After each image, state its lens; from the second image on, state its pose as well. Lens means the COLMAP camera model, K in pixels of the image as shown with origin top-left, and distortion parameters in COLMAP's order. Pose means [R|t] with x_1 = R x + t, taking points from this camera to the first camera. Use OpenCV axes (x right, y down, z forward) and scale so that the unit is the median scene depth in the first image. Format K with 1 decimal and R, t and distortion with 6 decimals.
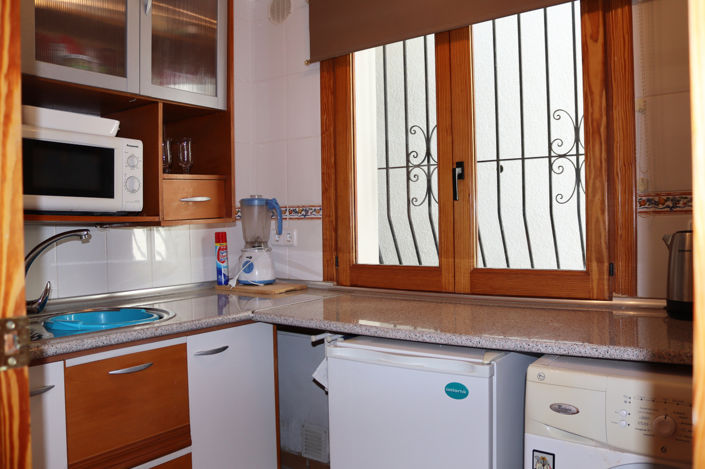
lens RADIAL K [[605.1, 0, 352.5], [0, 605.1, 234.5], [0, 0, 1]] dist [-0.005048, -0.002749]
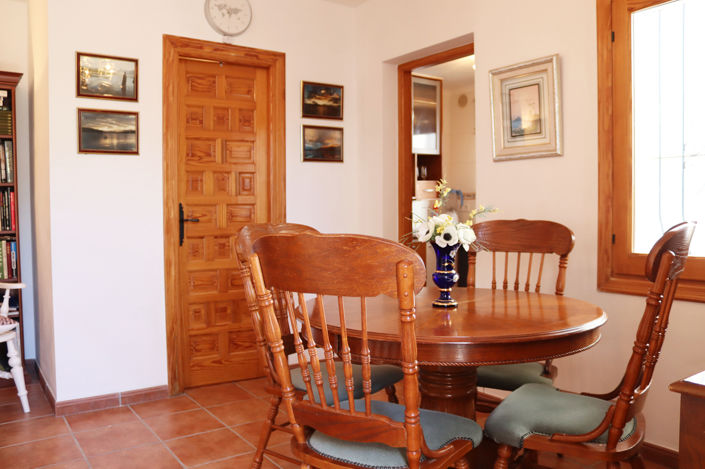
lens RADIAL K [[605.1, 0, 352.5], [0, 605.1, 234.5], [0, 0, 1]] dist [-0.005048, -0.002749]
pose [[0.938583, 0.021829, -0.344362, 0.304509], [-0.015281, 0.999647, 0.021717, 0.072366], [0.344714, -0.015122, 0.938586, -1.409737]]
